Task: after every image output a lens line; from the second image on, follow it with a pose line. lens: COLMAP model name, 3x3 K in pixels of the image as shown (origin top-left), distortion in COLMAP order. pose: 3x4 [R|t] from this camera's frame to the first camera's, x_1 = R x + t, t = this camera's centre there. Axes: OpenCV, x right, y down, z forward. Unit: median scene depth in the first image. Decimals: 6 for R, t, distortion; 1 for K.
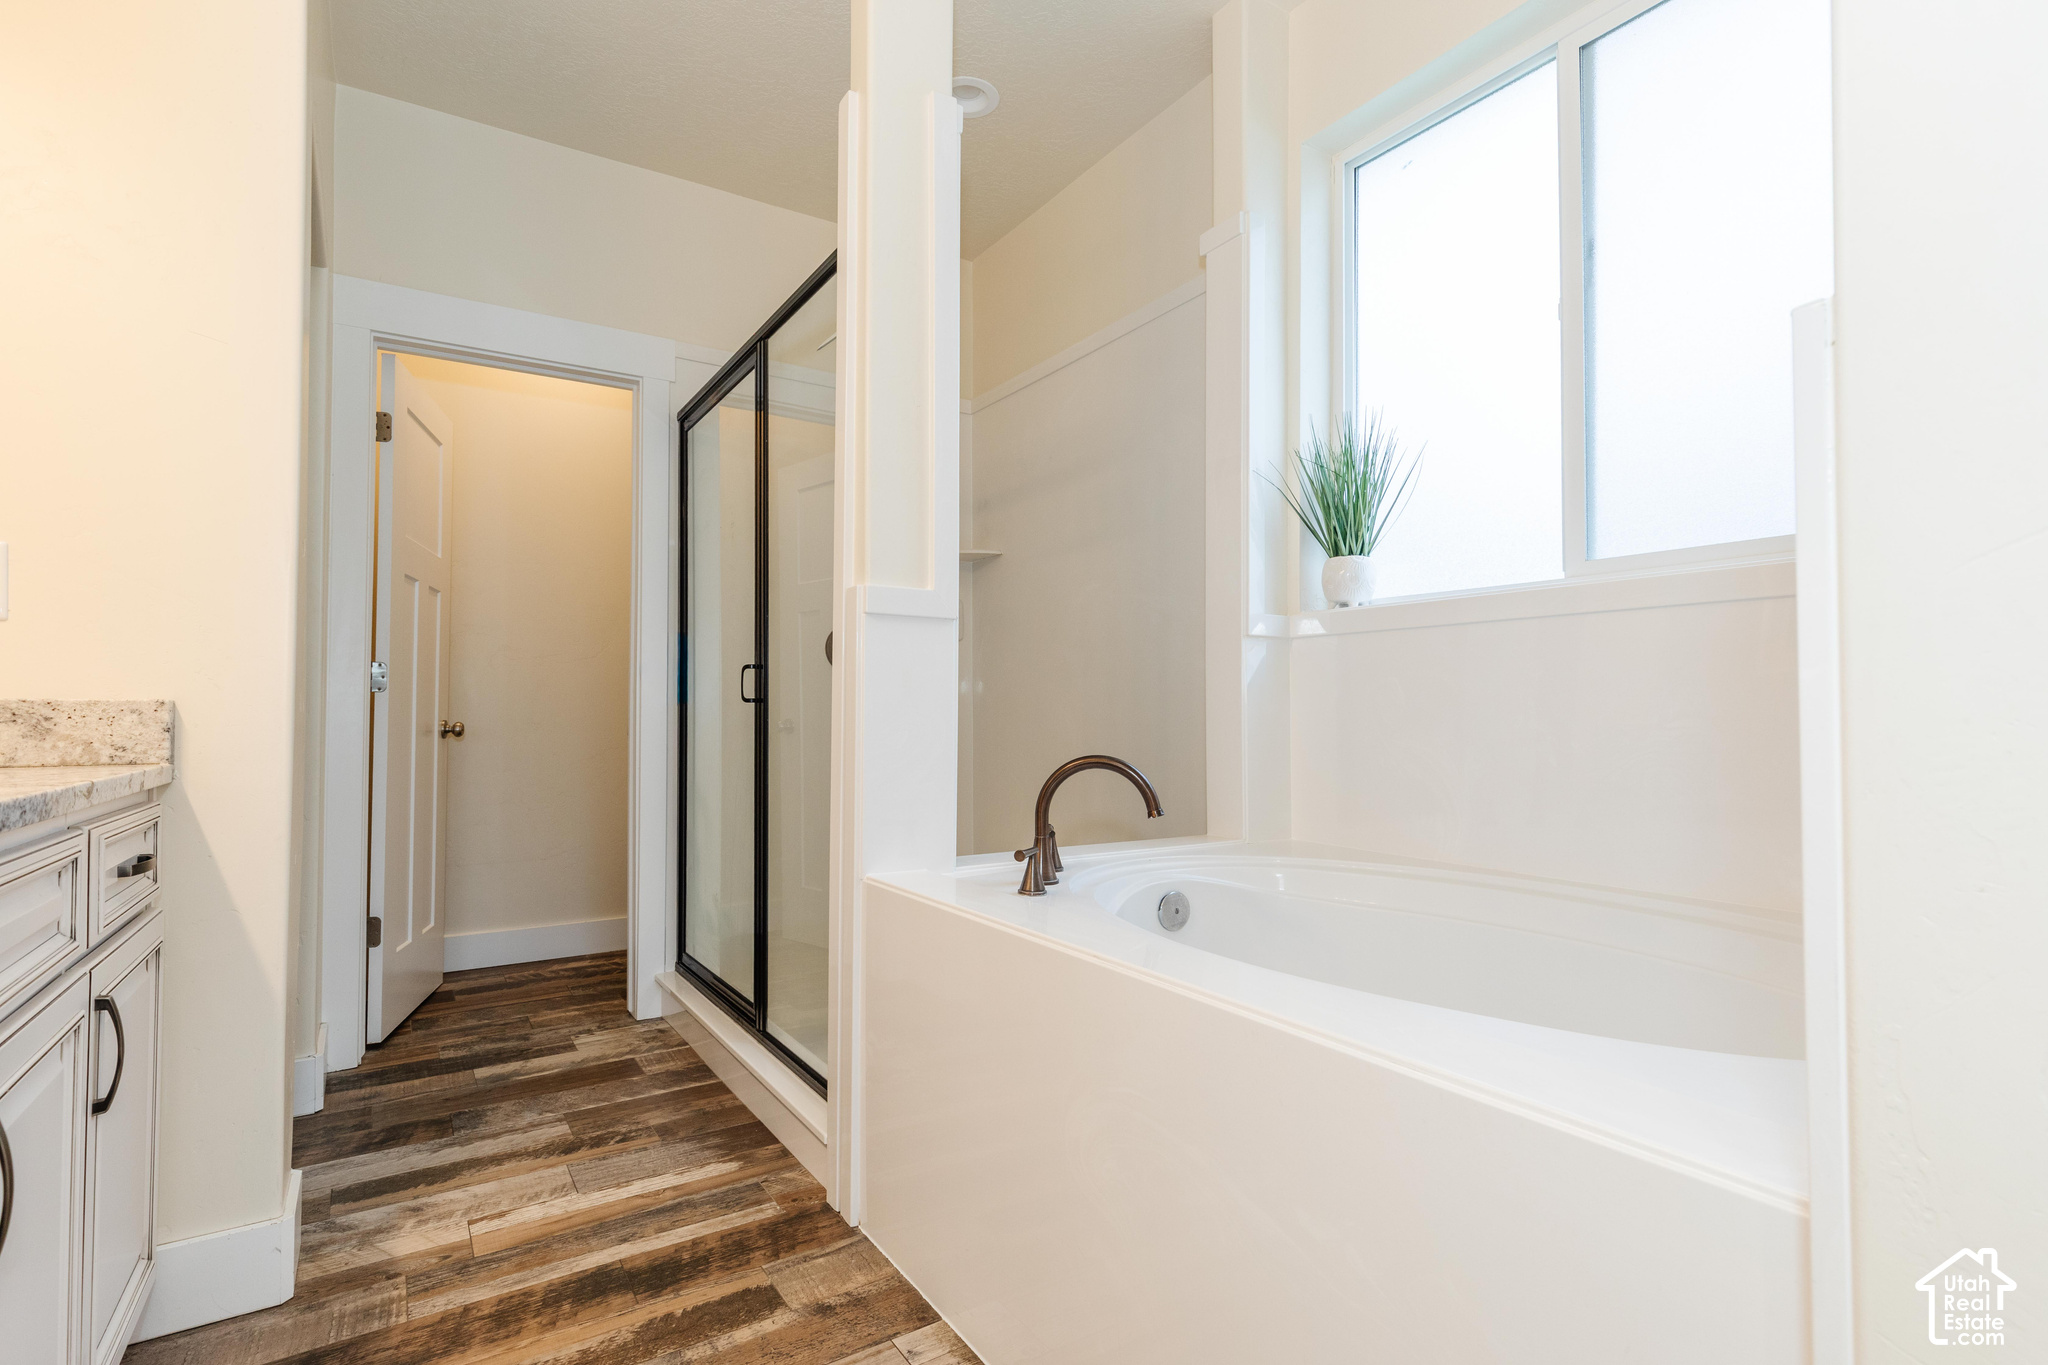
lens RADIAL K [[980.6, 0, 1022.0], [0, 980.6, 695.7], [0, 0, 1]] dist [0.000916, 0.000652]
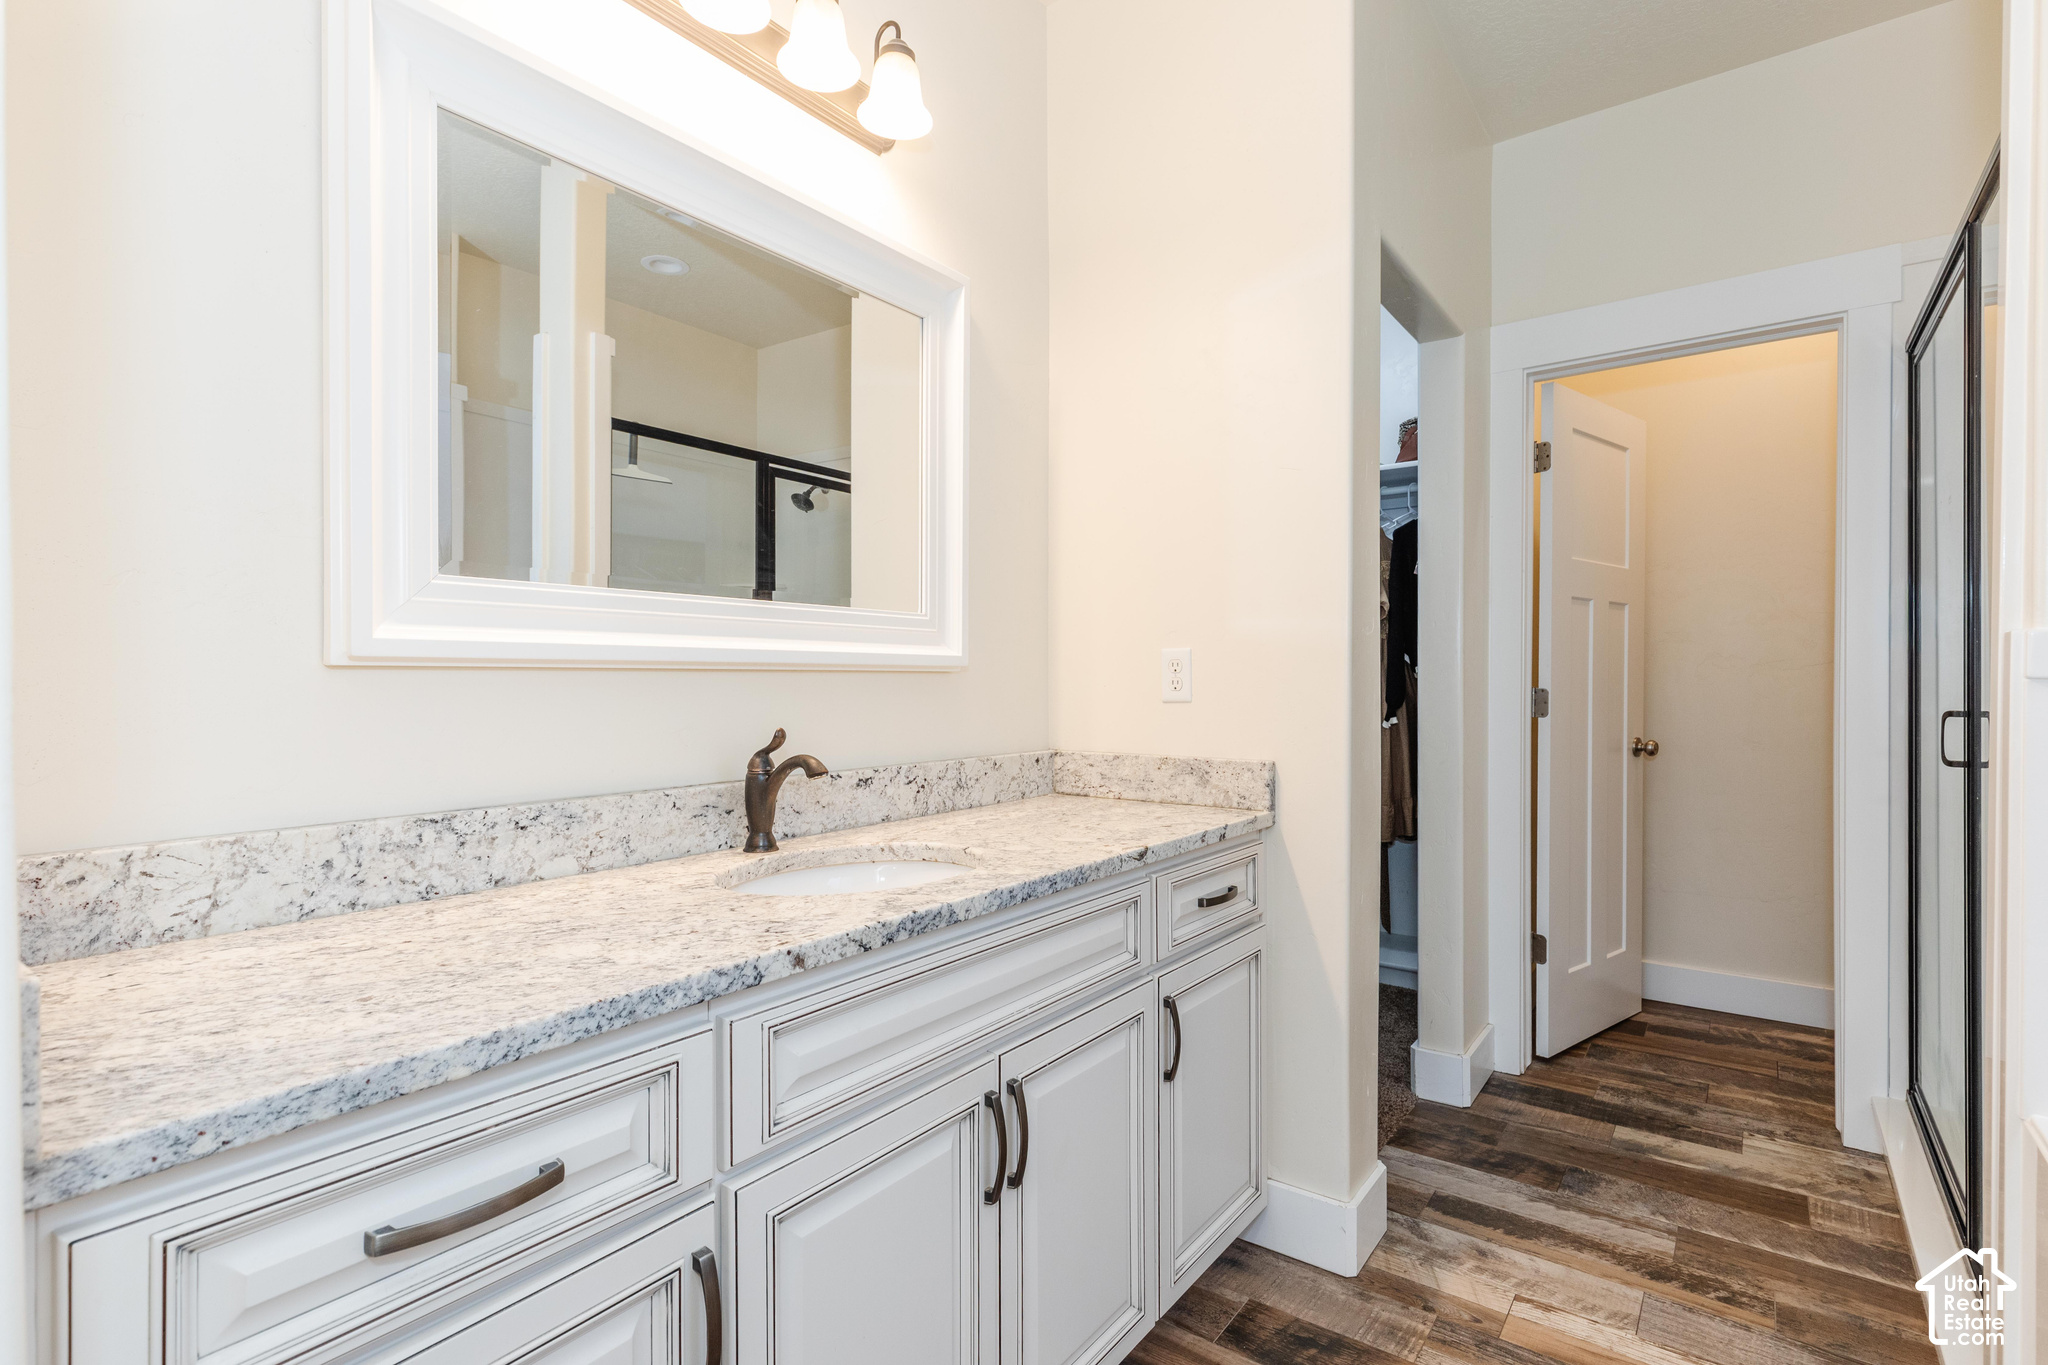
lens RADIAL K [[980.6, 0, 1018.3], [0, 980.6, 681.4], [0, 0, 1]] dist [0.000916, 0.000652]
pose [[0.348396, 0.000547, -0.937347, 0.144917], [0.022983, 0.999694, 0.009126, -0.078815], [0.937066, -0.024722, 0.348277, 0.162097]]
